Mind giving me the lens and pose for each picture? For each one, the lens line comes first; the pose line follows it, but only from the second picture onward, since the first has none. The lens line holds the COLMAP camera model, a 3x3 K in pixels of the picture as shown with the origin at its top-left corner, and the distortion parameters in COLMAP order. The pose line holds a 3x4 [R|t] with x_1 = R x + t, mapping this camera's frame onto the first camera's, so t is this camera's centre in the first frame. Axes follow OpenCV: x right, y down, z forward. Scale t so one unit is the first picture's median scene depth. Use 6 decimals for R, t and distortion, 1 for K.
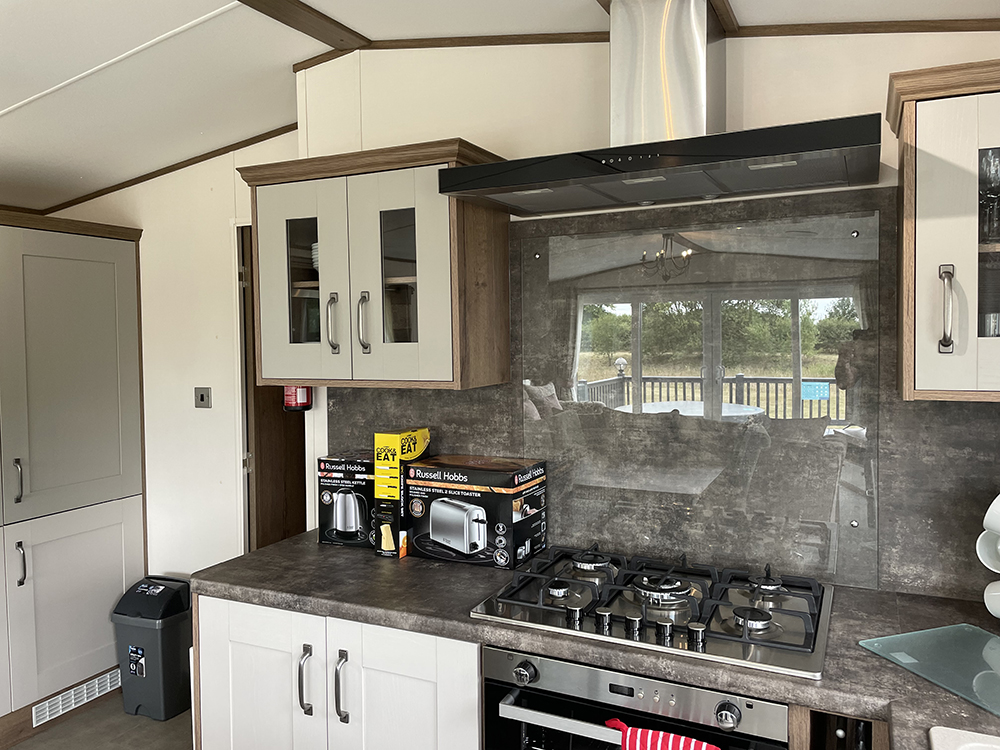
lens RADIAL K [[752.5, 0, 500.4], [0, 752.5, 369.4], [0, 0, 1]] dist [0.094605, -0.118971]
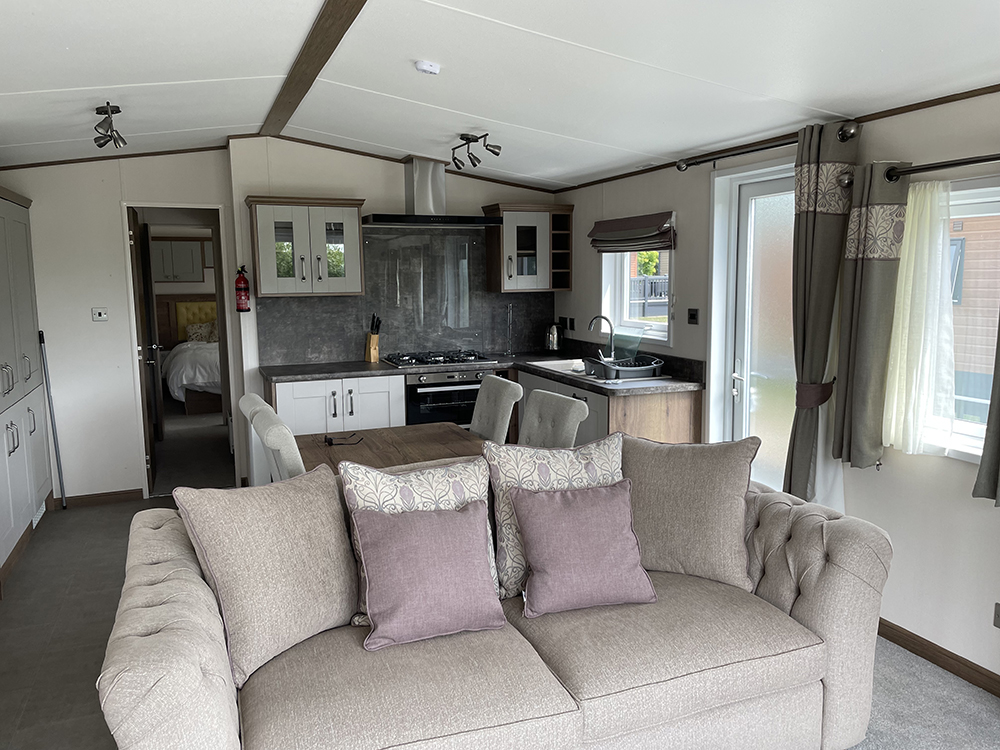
lens RADIAL K [[752.5, 0, 500.4], [0, 752.5, 369.4], [0, 0, 1]] dist [0.094605, -0.118971]
pose [[0.677082, -0.089351, 0.730464, -1.668910], [0.034756, 0.995377, 0.089539, 0.064511], [-0.735087, -0.035238, 0.677057, -1.132216]]
